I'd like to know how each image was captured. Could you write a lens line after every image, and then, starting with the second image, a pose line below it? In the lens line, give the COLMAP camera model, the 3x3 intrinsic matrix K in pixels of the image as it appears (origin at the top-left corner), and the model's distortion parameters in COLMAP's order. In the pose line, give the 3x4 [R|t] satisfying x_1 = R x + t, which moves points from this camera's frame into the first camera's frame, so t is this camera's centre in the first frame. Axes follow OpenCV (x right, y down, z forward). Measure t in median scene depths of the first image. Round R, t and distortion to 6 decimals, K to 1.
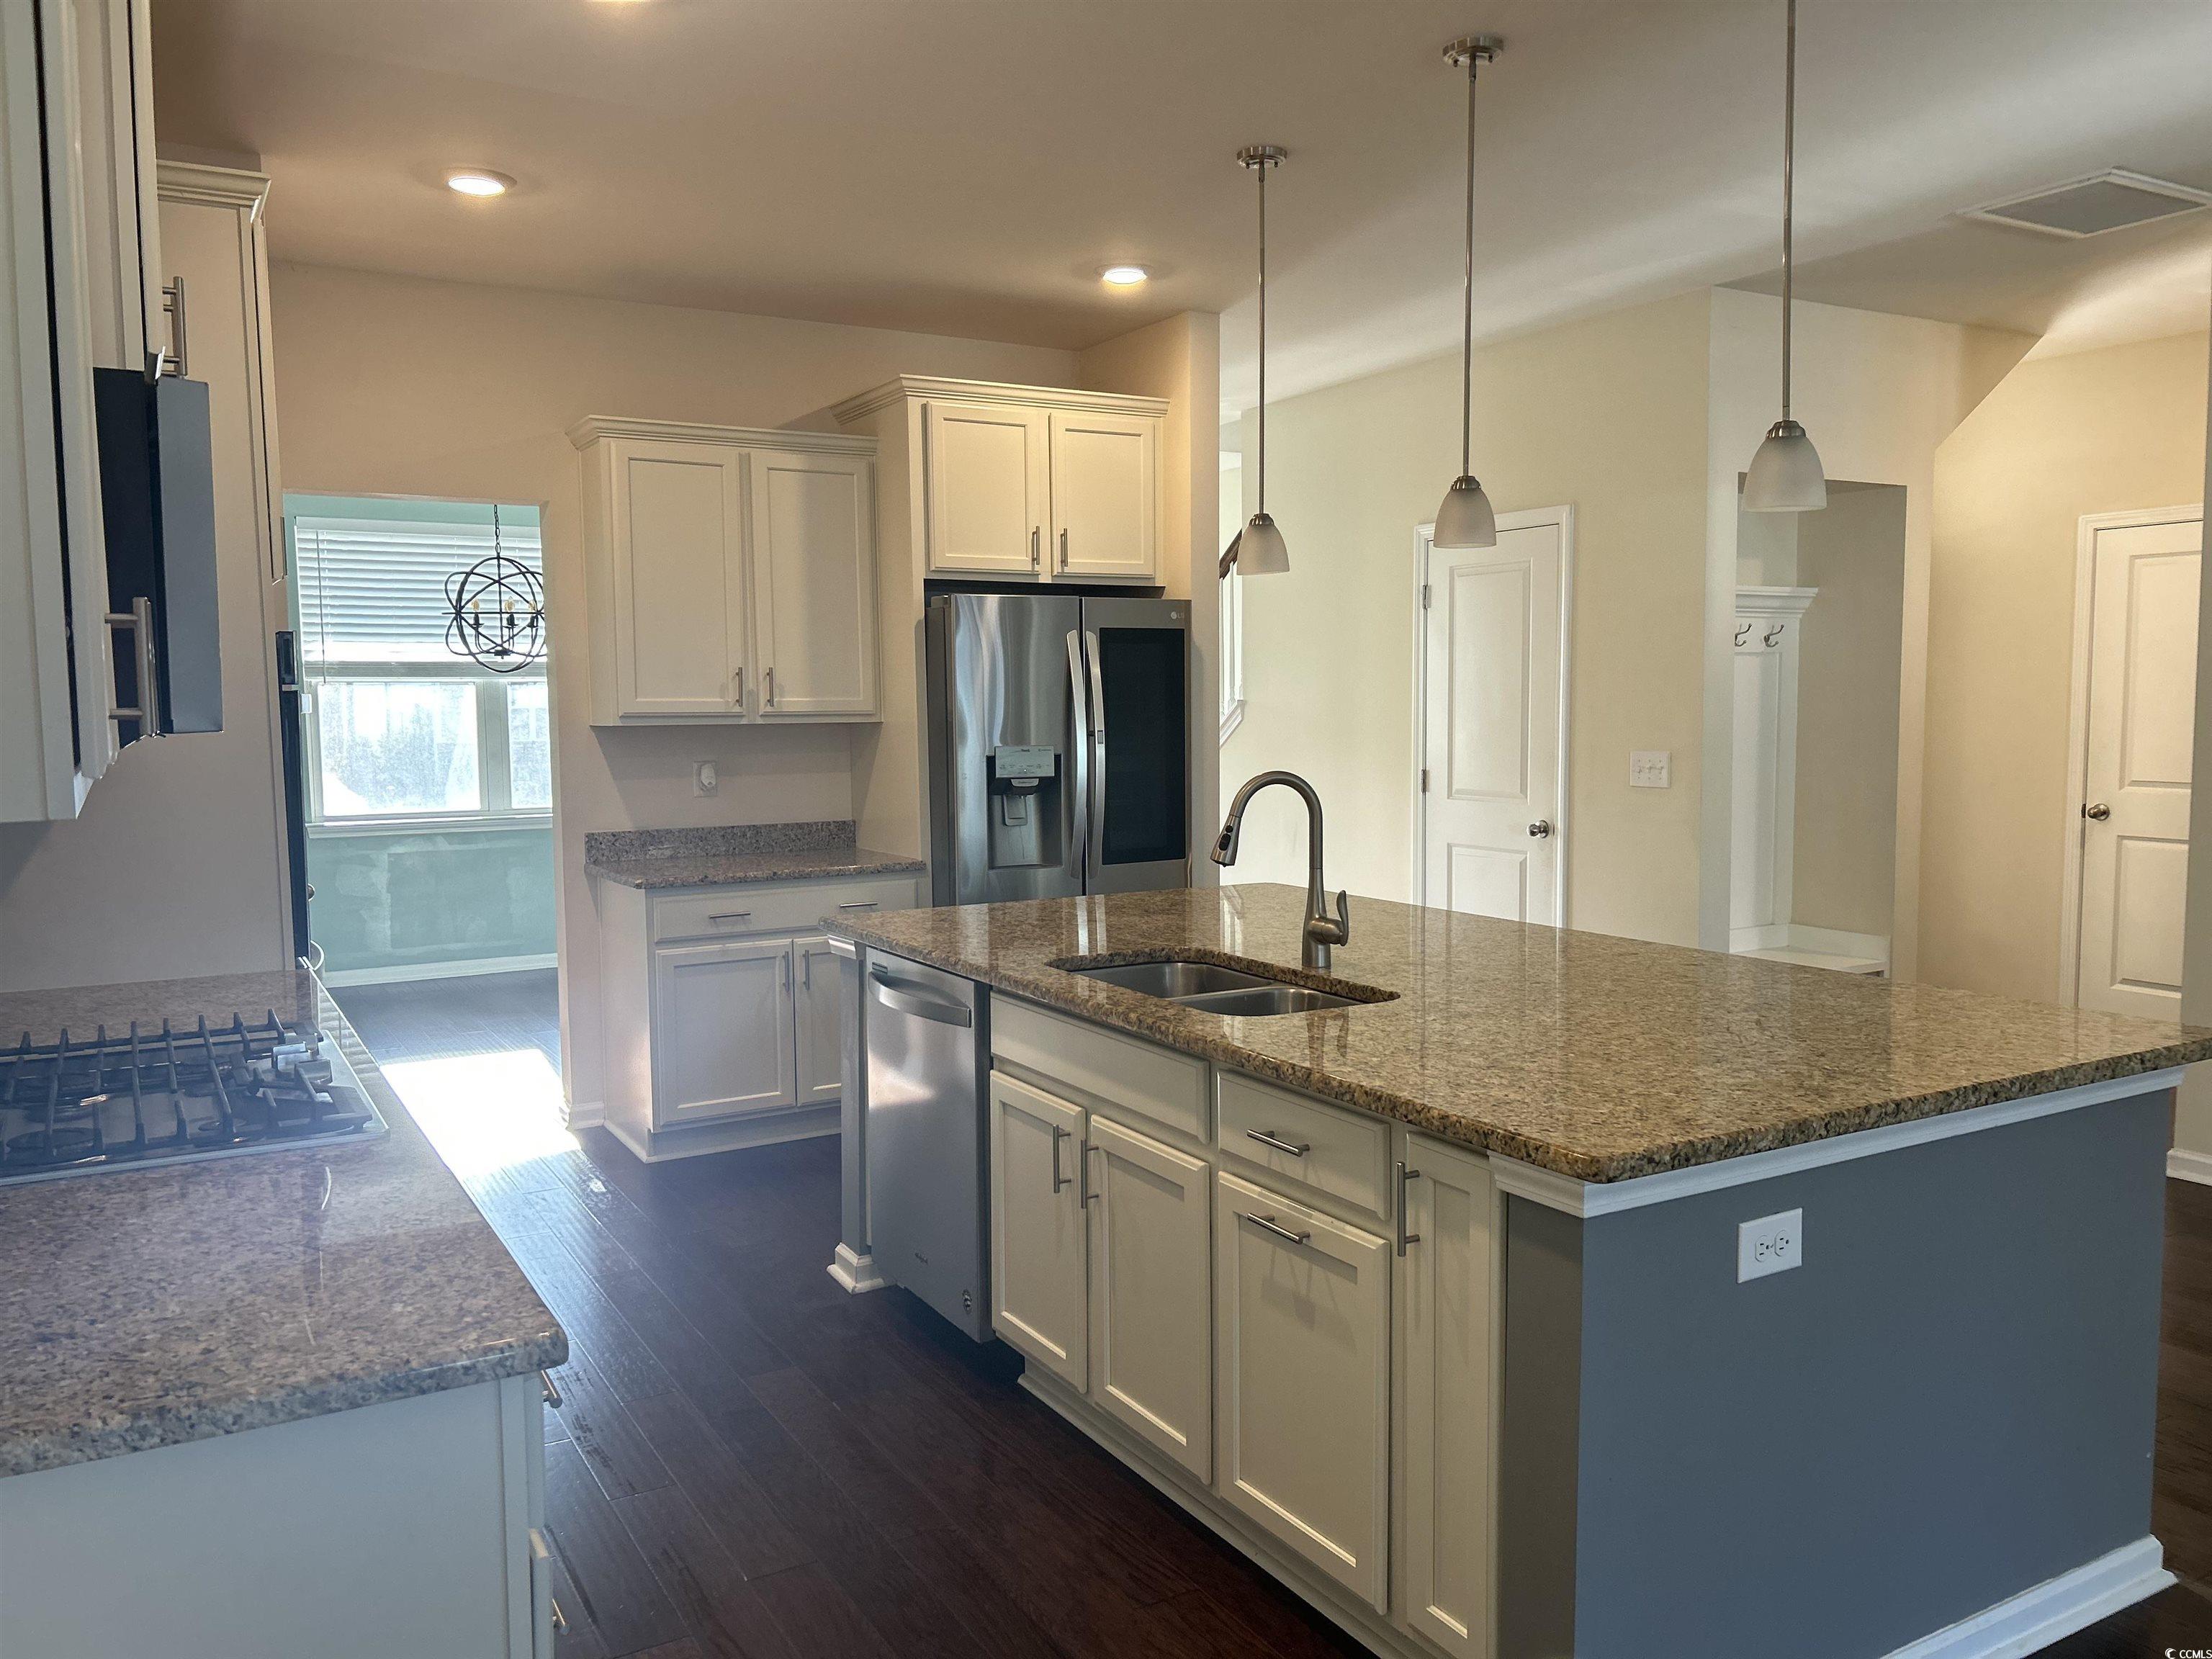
lens RADIAL K [[1659.9, 0, 1106.0], [0, 1659.9, 825.9], [0, 0, 1]] dist [0.047311, -0.045463]
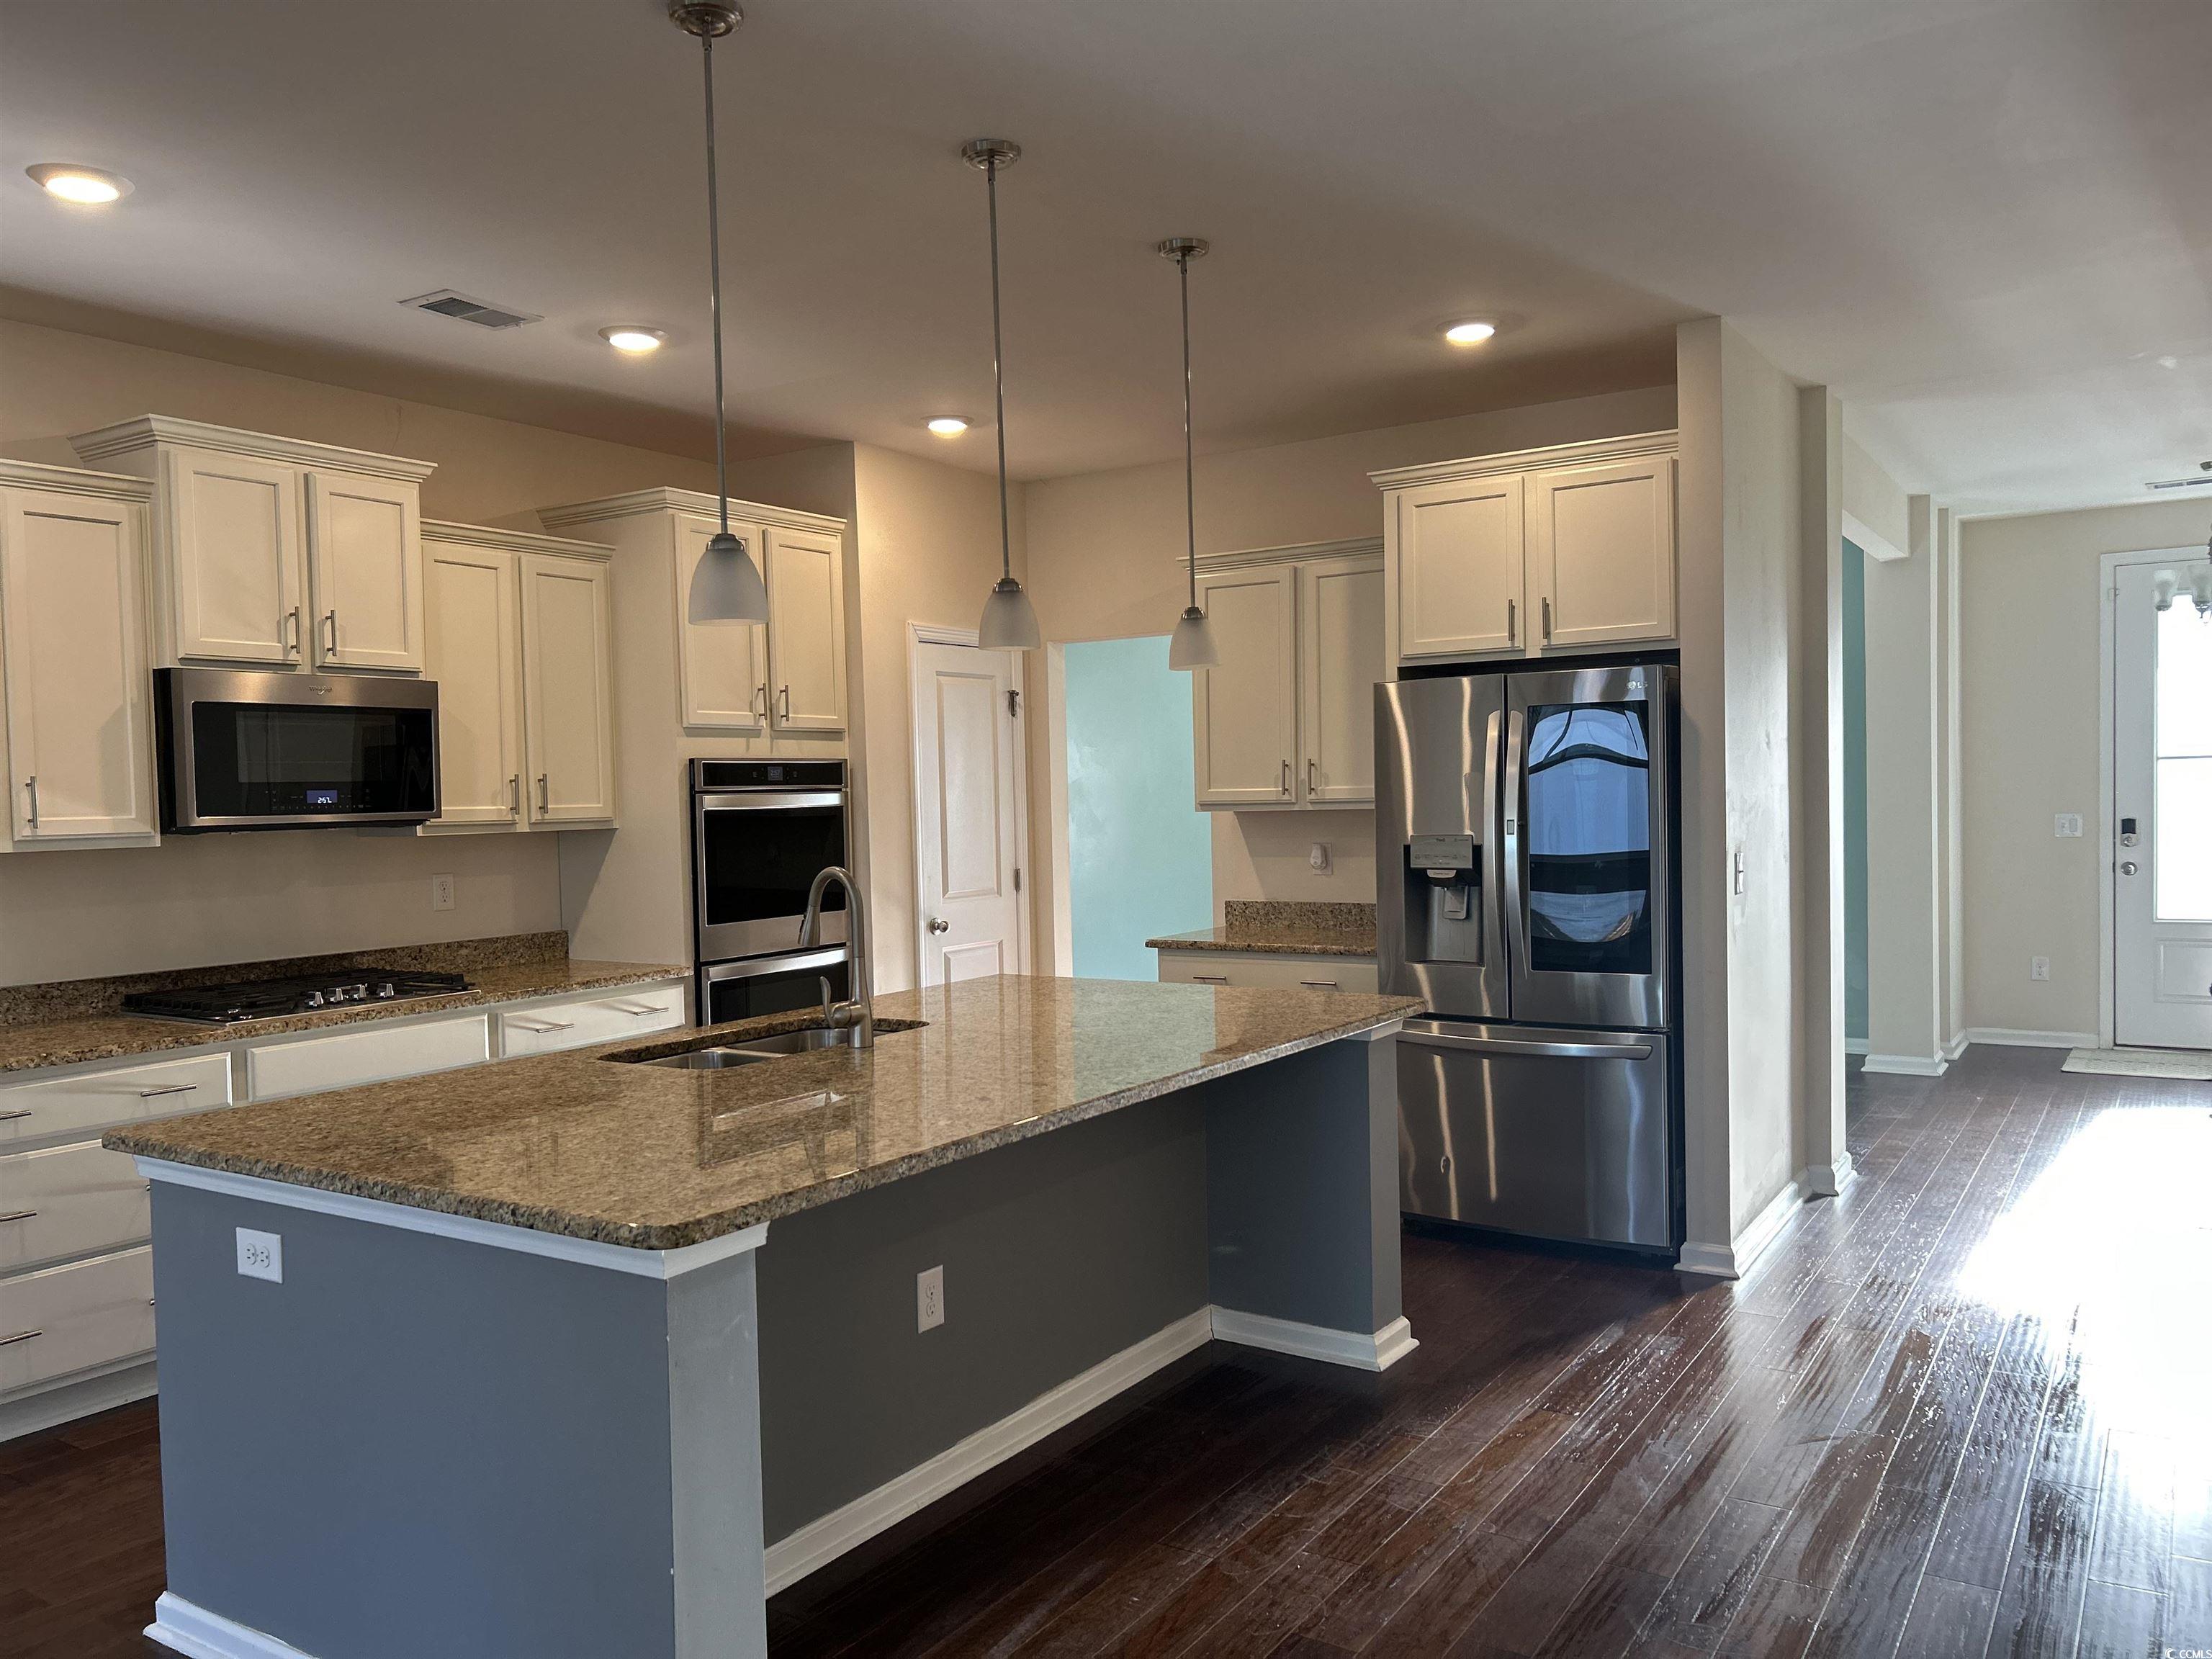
lens RADIAL K [[1659.9, 0, 1090.0], [0, 1659.9, 837.9], [0, 0, 1]] dist [0.047311, -0.045463]
pose [[0.433022, 0.022561, -0.901101, 0.715384], [-0.048203, 0.998836, 0.001844, -0.038267], [0.900094, 0.042638, 0.433605, 0.398115]]
